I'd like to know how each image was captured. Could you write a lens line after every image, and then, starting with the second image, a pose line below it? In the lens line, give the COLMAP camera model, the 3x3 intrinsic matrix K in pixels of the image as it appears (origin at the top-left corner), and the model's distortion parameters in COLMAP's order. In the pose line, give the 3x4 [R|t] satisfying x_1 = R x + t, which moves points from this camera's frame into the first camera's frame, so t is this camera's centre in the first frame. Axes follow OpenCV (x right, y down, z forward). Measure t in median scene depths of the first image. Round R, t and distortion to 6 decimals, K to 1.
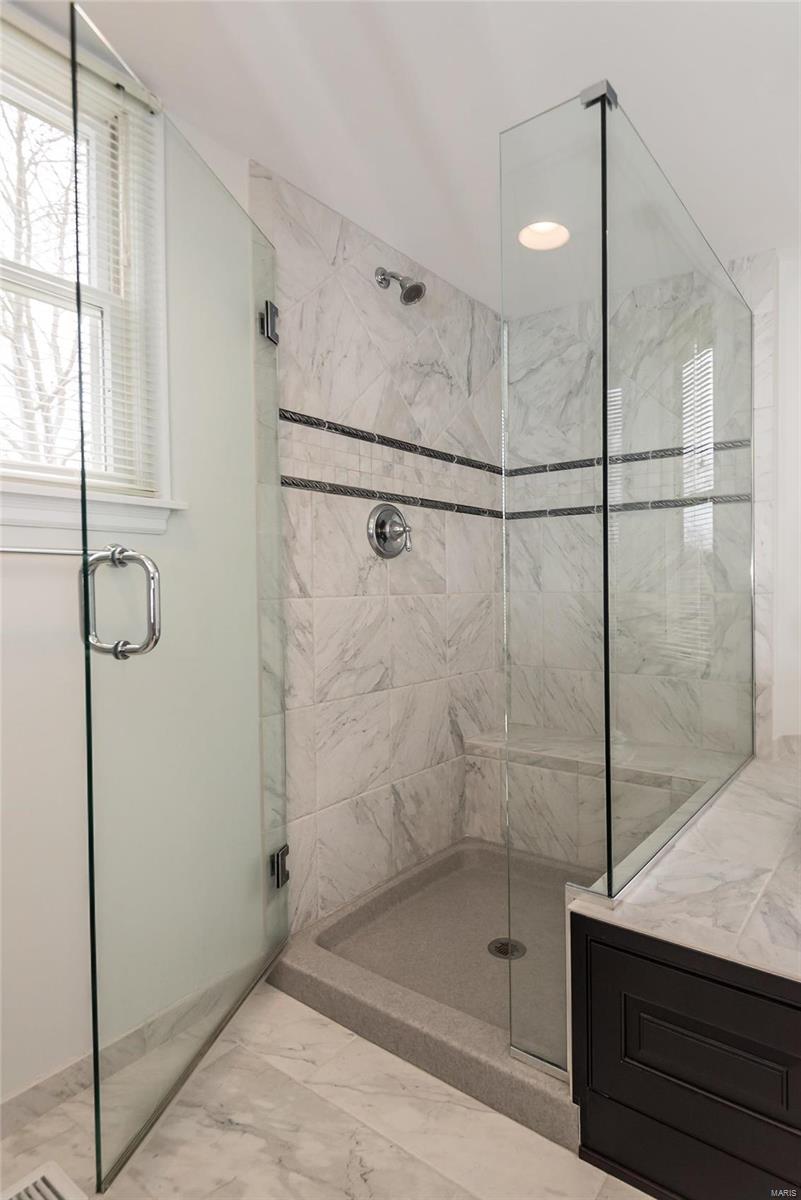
lens RADIAL K [[599.8, 0, 427.1], [0, 599.8, 601.2], [0, 0, 1]] dist [0.015784, -0.000439]
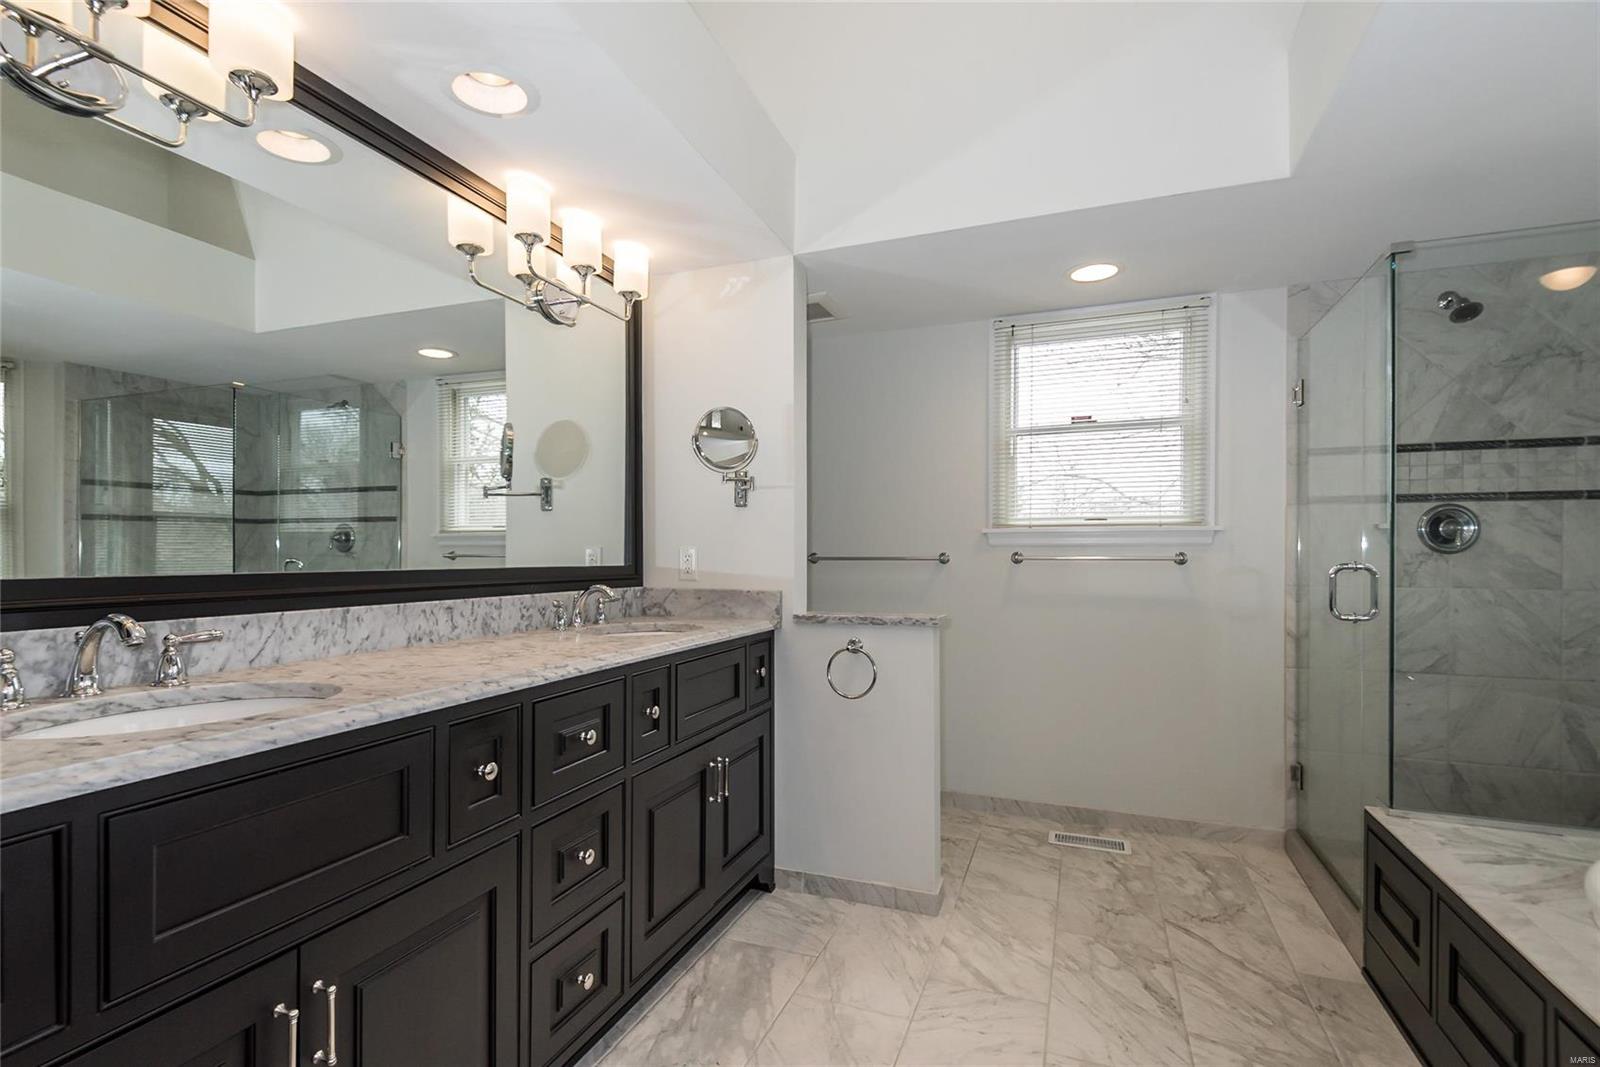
lens RADIAL K [[753.6, 0, 745.7], [0, 753.6, 546.9], [0, 0, 1]] dist [0.013786, -0.010835]
pose [[0.162031, 0.002613, -0.986782, 1.076307], [-0.023134, 0.999732, -0.001151, -0.053037], [0.986515, 0.023014, 0.162048, -0.477077]]
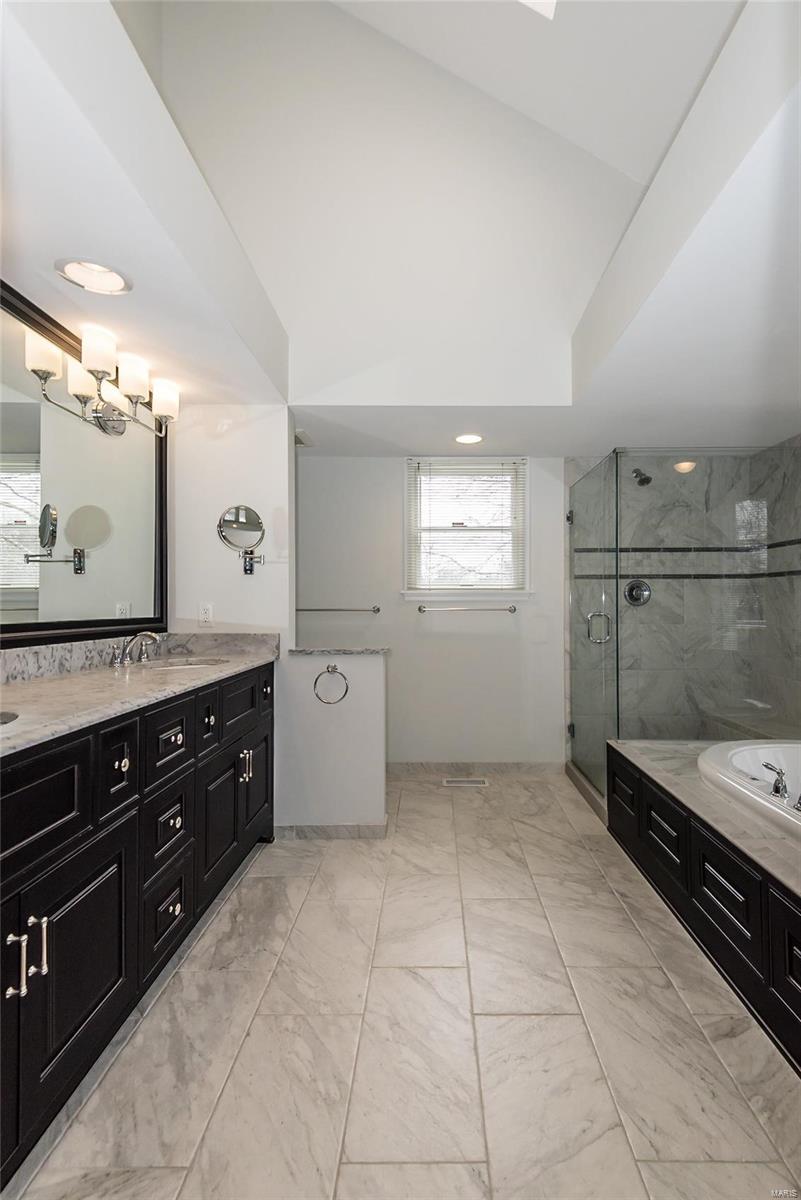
lens RADIAL K [[565.2, 0, 397.1], [0, 565.2, 588.1], [0, 0, 1]] dist [0.013786, -0.010835]
pose [[0.505177, -0.013393, -0.862912, 1.200248], [-0.020931, 0.999395, -0.027765, -0.061931], [0.862762, 0.032088, 0.504591, -0.704514]]
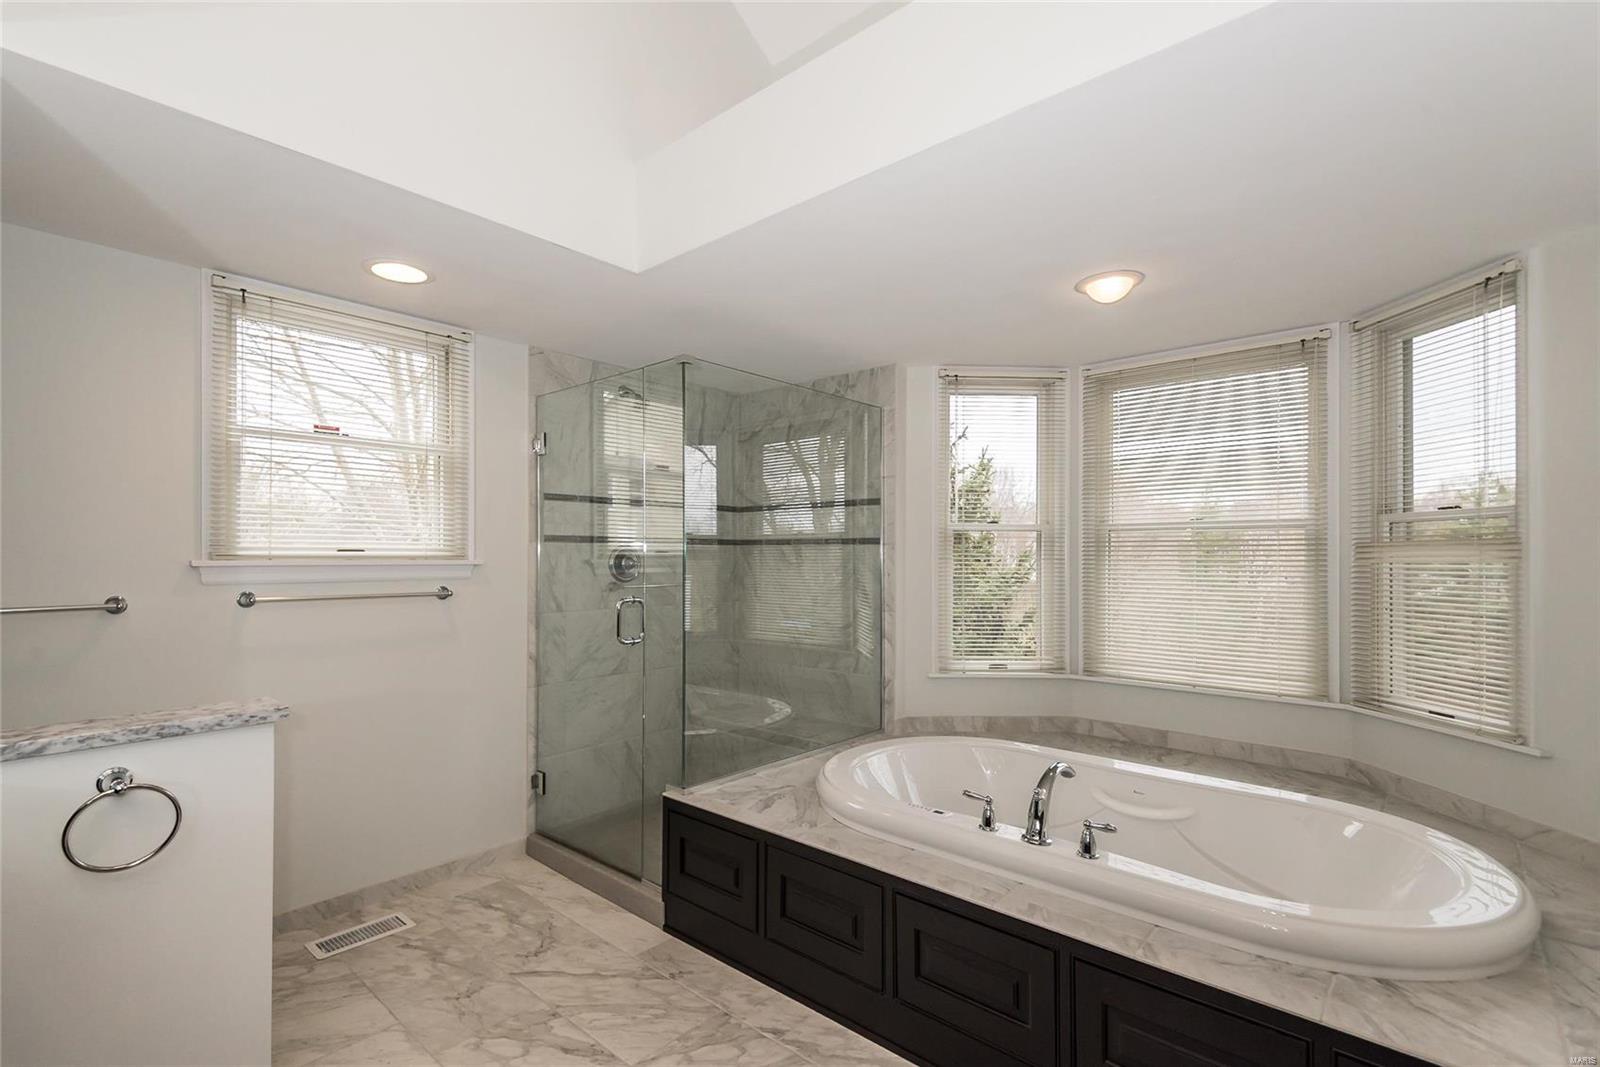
lens RADIAL K [[753.6, 0, 746.5], [0, 753.6, 535.7], [0, 0, 1]] dist [0.013786, -0.010835]
pose [[0.989180, 0.004420, -0.146638, 0.489061], [-0.010662, 0.999069, -0.041812, -0.110542], [0.146317, 0.042923, 0.988306, -0.755553]]
